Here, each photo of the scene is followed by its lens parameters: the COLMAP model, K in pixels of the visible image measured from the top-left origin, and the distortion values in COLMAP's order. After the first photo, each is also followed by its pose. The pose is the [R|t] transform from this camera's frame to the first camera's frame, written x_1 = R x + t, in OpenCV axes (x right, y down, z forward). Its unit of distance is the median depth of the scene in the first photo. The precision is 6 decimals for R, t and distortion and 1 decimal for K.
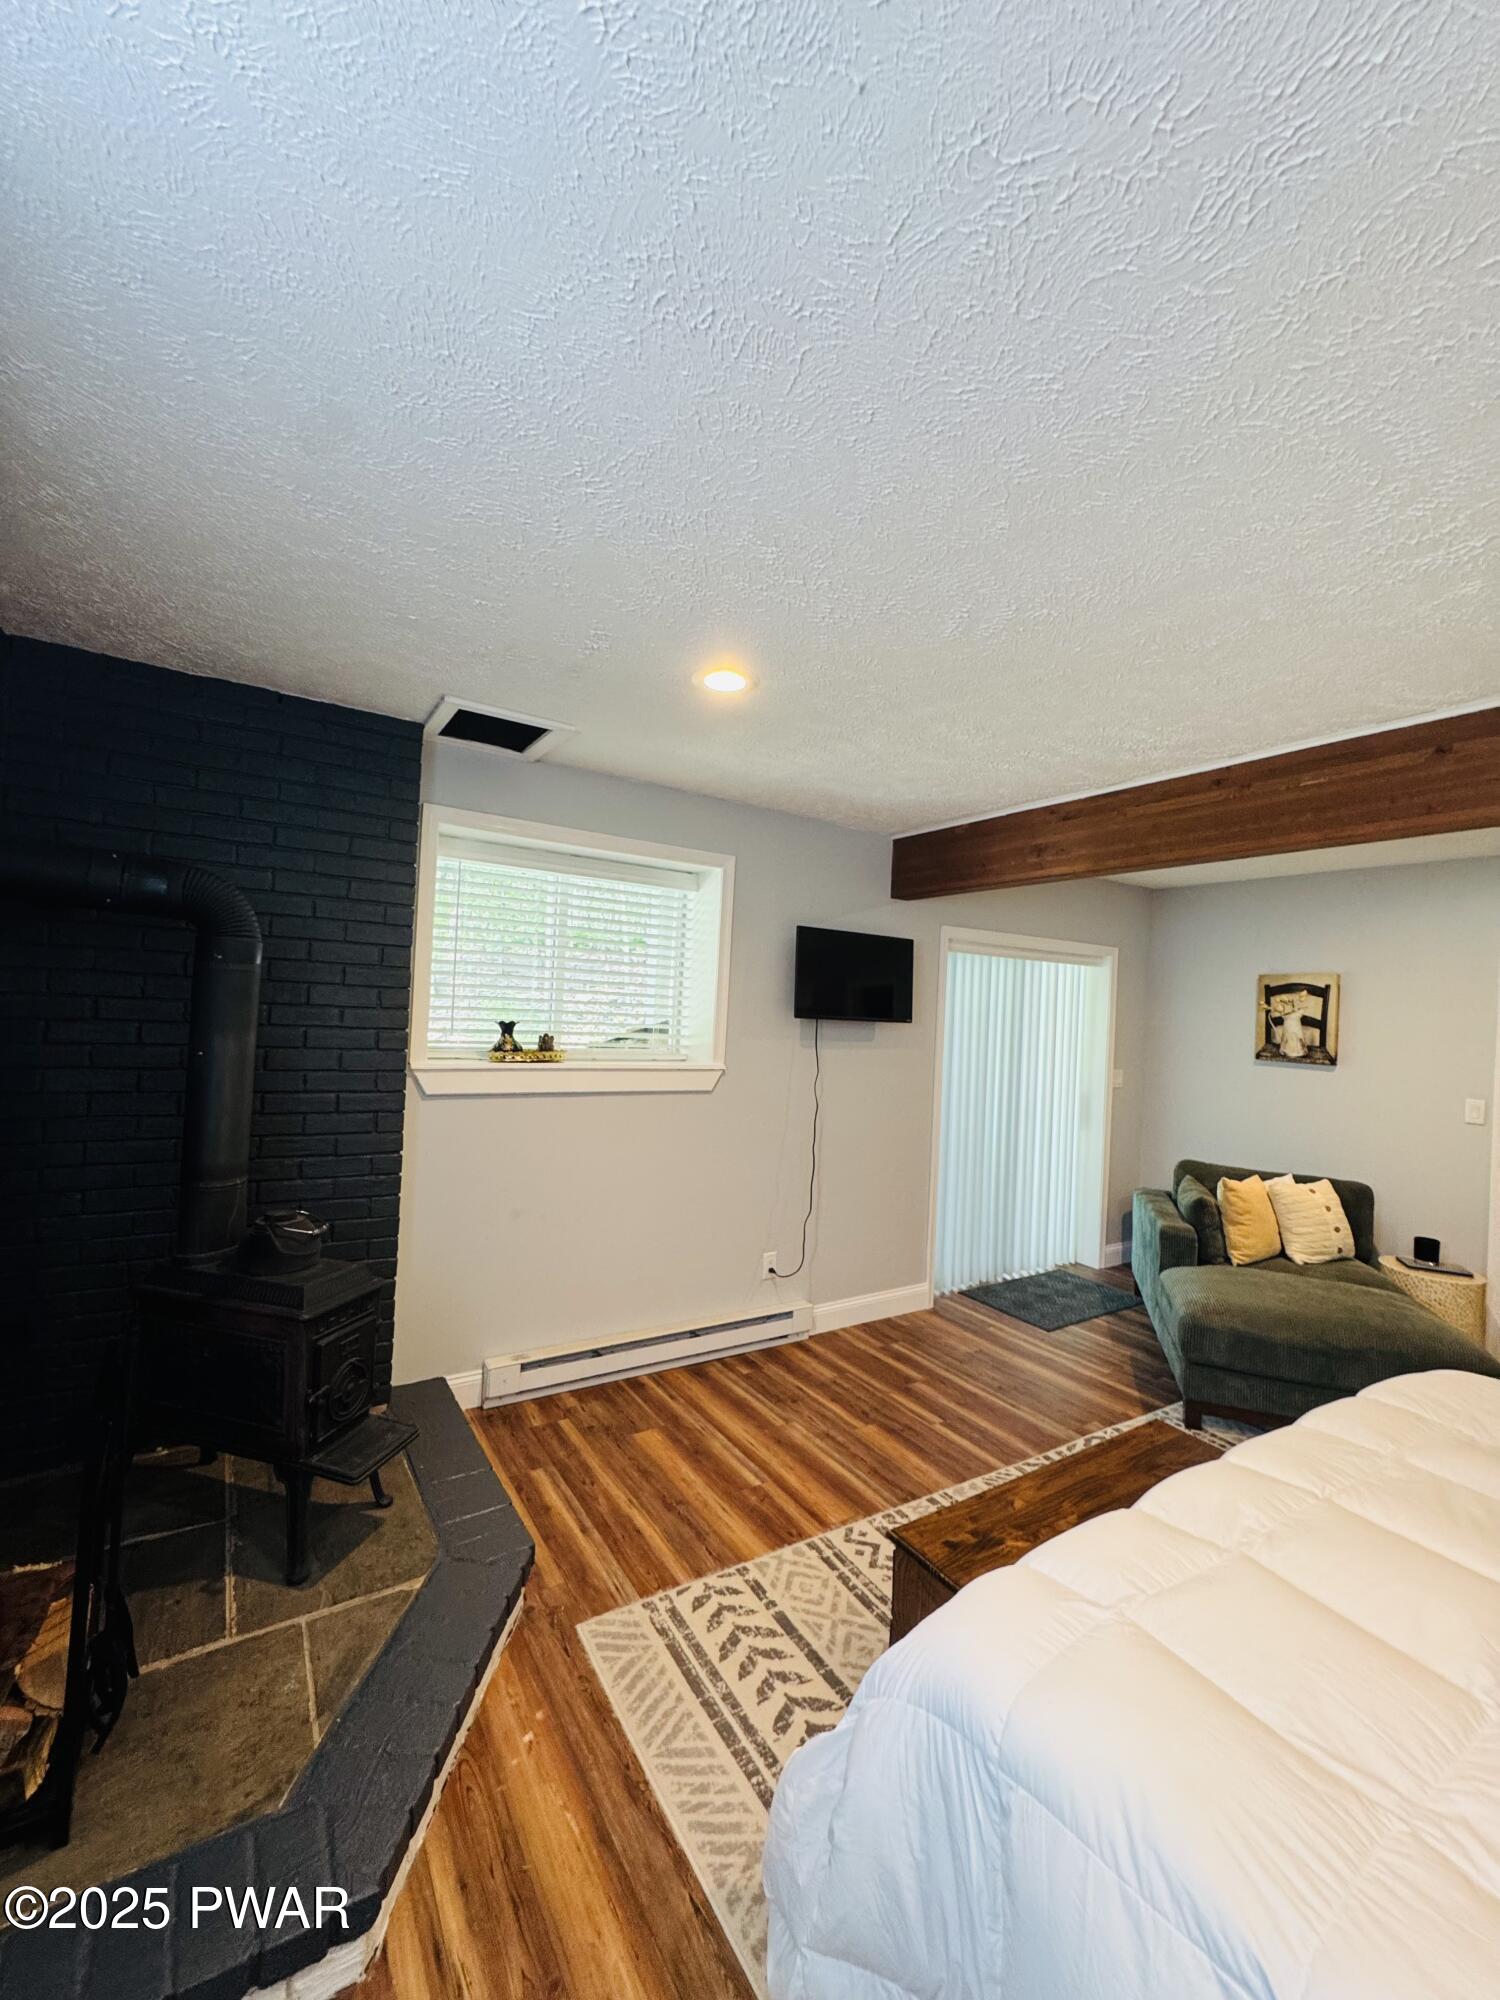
lens RADIAL K [[797.5, 0, 746.3], [0, 797.5, 996.3], [0, 0, 1]] dist [-0.006300, 0.000986]
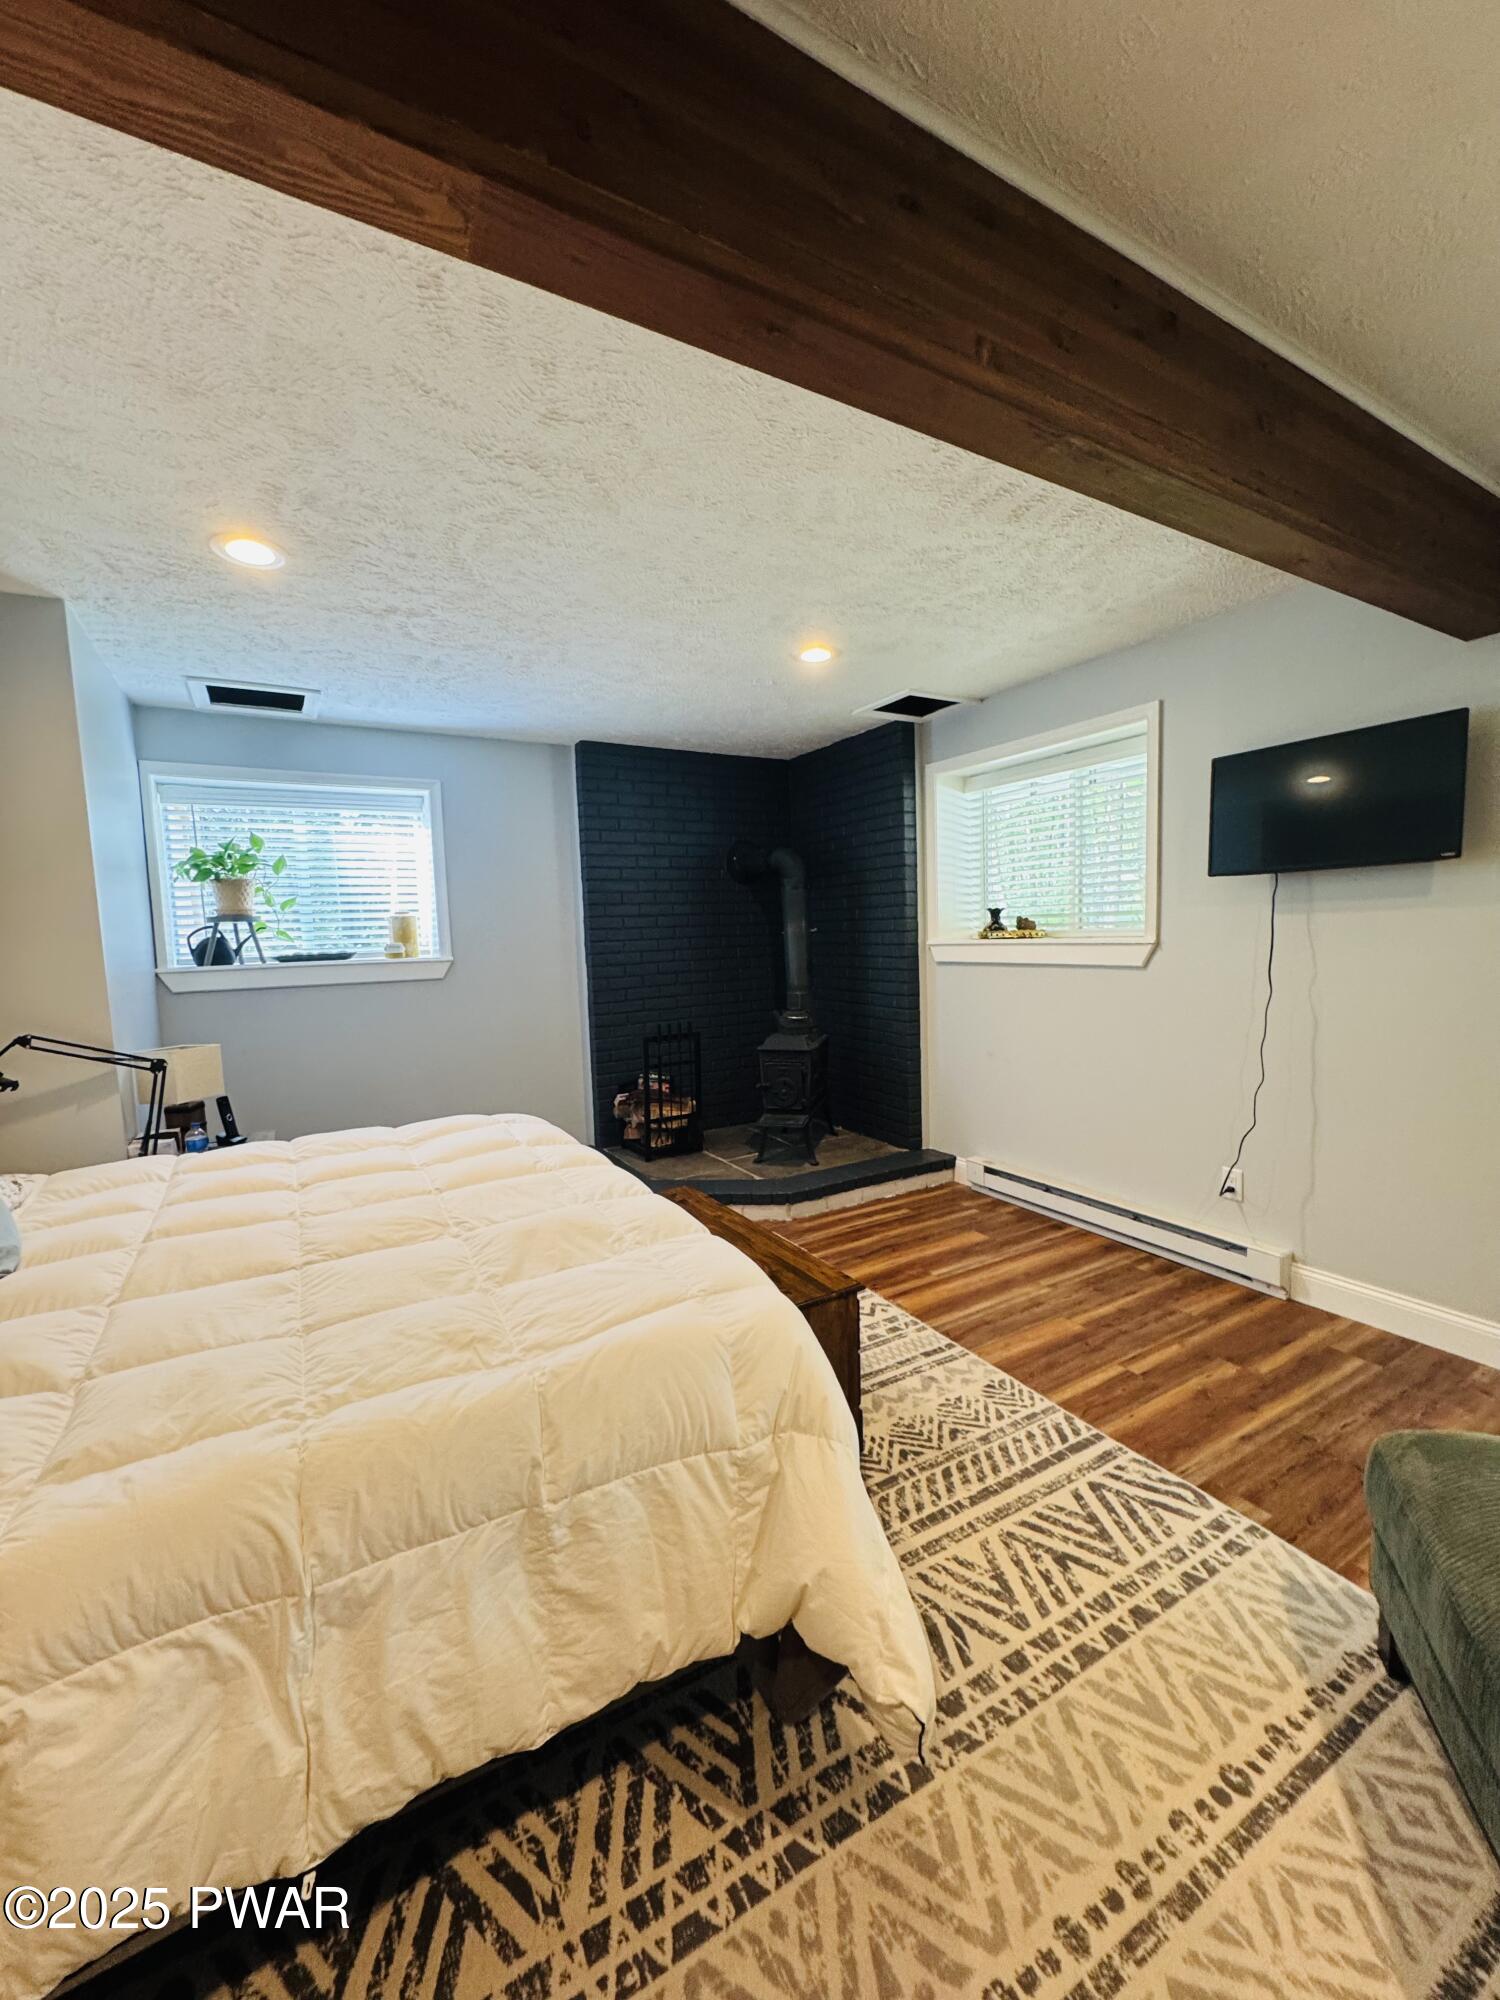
lens RADIAL K [[797.5, 0, 748.2], [0, 797.5, 996.6], [0, 0, 1]] dist [-0.006300, 0.000986]
pose [[-0.034583, 0.034537, -0.998805, 1.067052], [0.048512, 0.998283, 0.032839, 0.120087], [0.998224, -0.047318, -0.036199, 0.682248]]
